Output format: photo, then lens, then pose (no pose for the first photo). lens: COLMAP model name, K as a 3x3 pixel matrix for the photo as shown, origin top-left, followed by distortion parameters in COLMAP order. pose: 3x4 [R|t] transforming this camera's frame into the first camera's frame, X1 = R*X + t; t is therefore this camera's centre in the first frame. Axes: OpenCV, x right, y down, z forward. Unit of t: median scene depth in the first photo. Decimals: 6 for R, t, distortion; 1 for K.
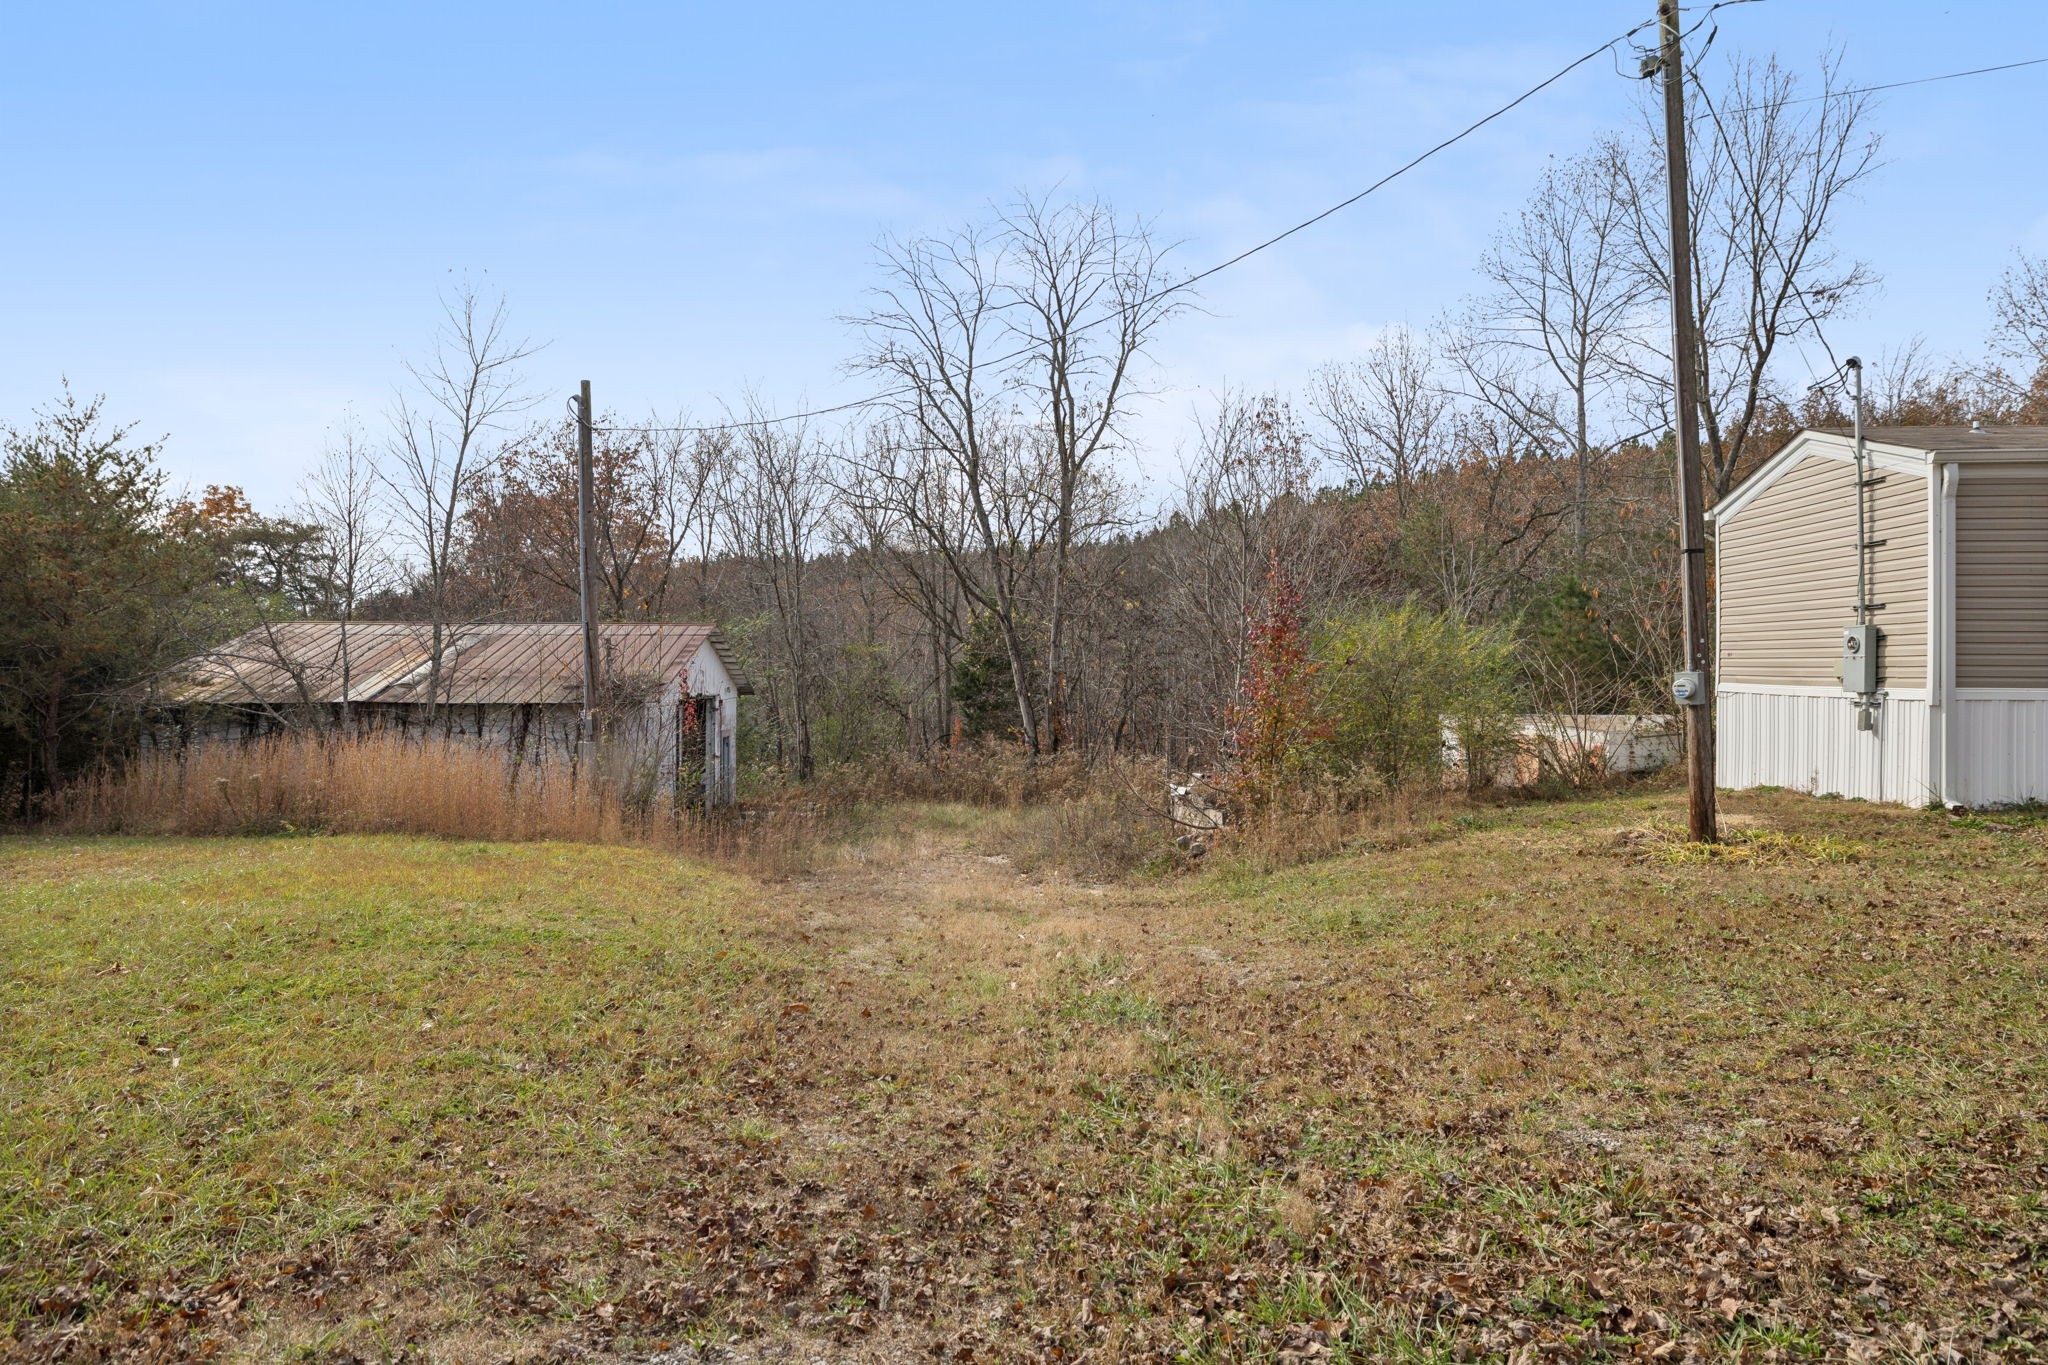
lens RADIAL K [[1157.5, 0, 1020.7], [0, 1157.5, 662.4], [0, 0, 1]] dist [0.002110, 0.000901]
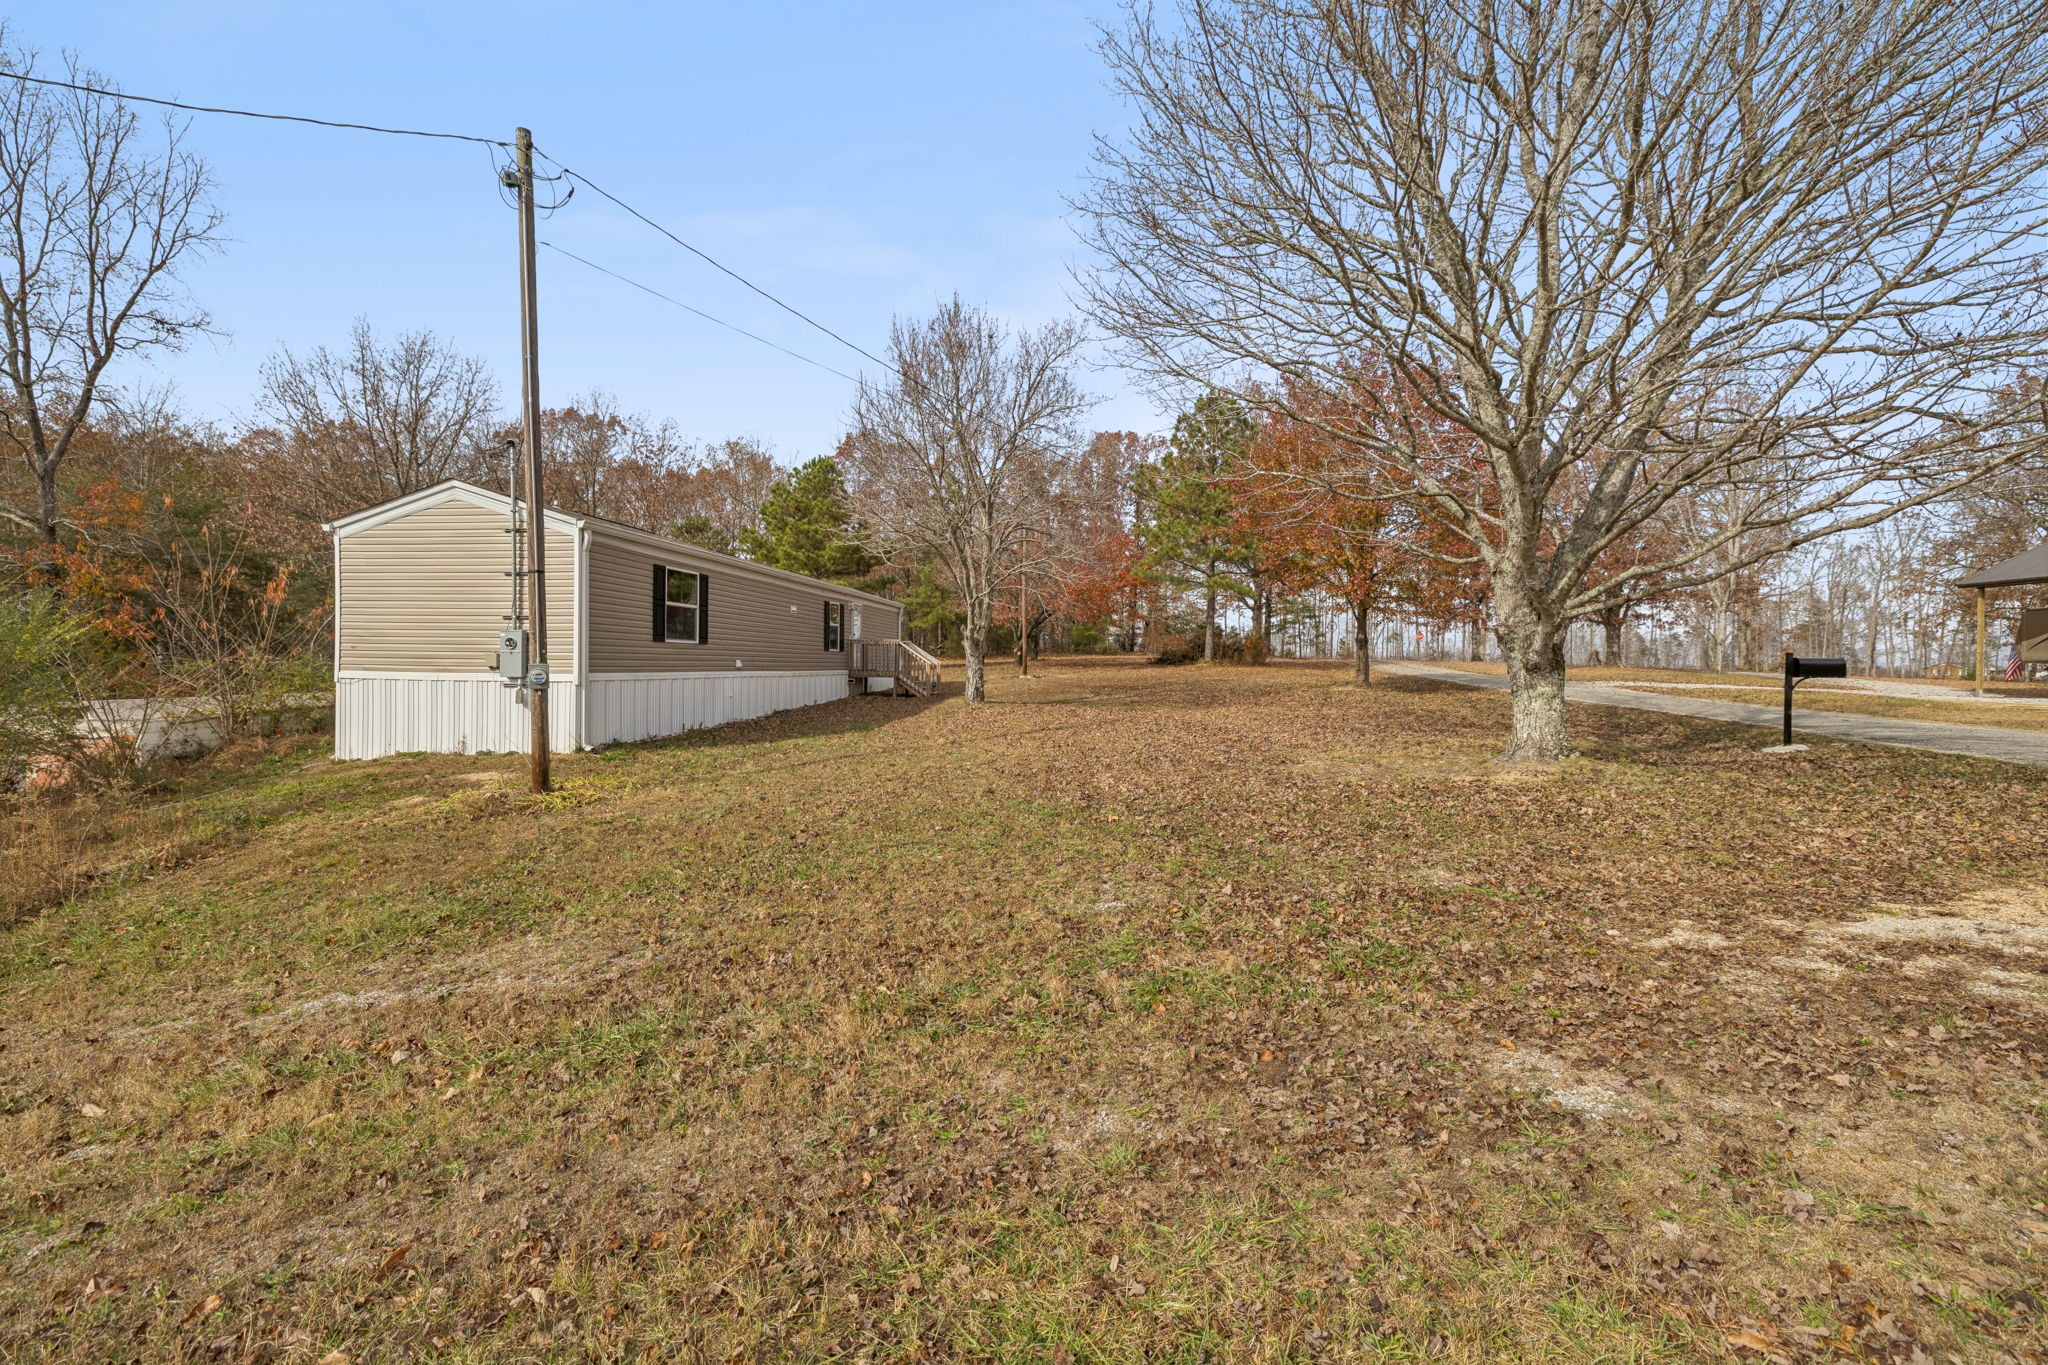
lens RADIAL K [[855.4, 0, 1020.3], [0, 855.4, 671.4], [0, 0, 1]] dist [-0.000021, 0.000223]
pose [[0.048571, -0.007672, 0.998790, -0.267599], [-0.016035, 0.999836, 0.008459, -0.000153], [-0.998691, -0.016426, 0.048440, 0.298430]]
